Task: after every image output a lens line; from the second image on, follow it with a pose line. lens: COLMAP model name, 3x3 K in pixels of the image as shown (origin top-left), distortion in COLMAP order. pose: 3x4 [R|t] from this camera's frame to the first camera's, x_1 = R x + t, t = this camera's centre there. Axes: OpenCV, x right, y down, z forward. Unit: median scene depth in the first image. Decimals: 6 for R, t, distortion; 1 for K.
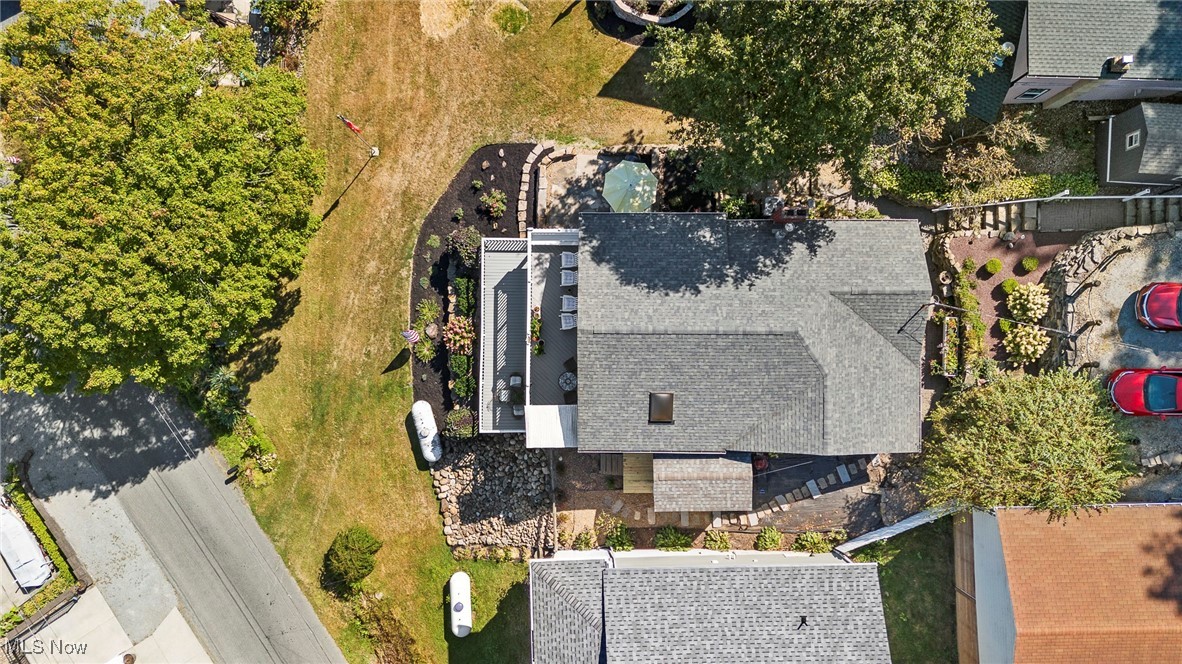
lens RADIAL K [[867.6, 0, 591.0], [0, 867.6, 332.0], [0, 0, 1]] dist [0.005742, 0.001771]
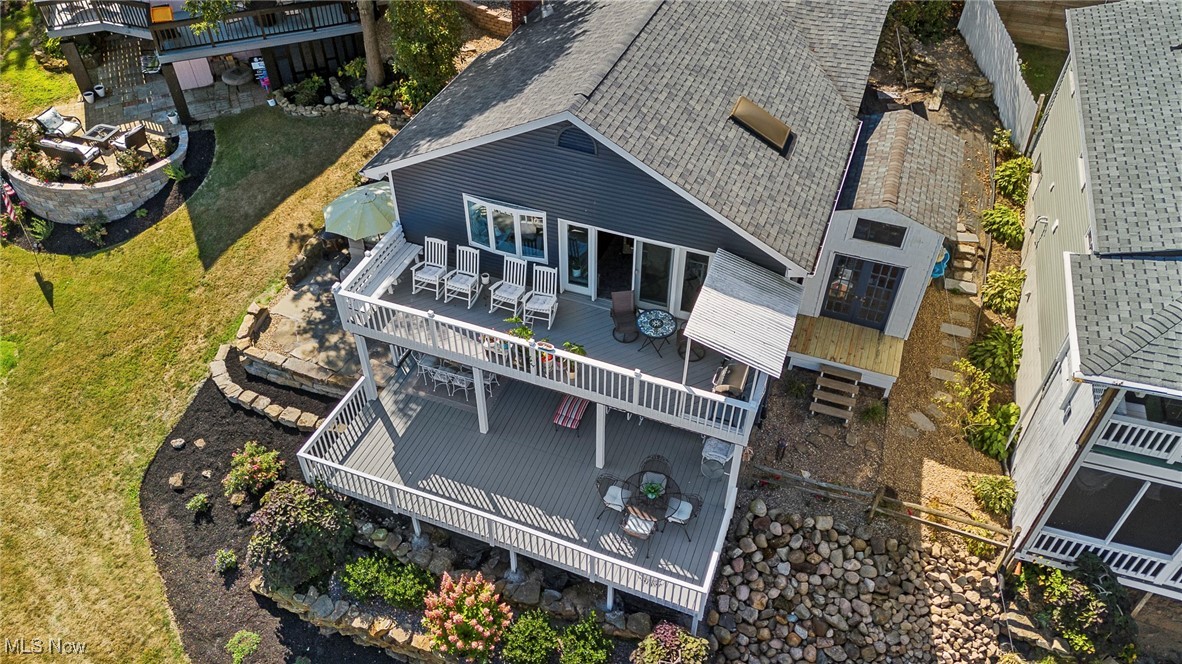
lens RADIAL K [[867.6, 0, 591.0], [0, 867.6, 332.0], [0, 0, 1]] dist [0.005742, 0.001771]
pose [[0.349646, -0.632107, 0.691512, -0.339741], [0.936155, 0.264782, -0.231308, 0.123167], [-0.036888, 0.728239, 0.684330, 0.619449]]
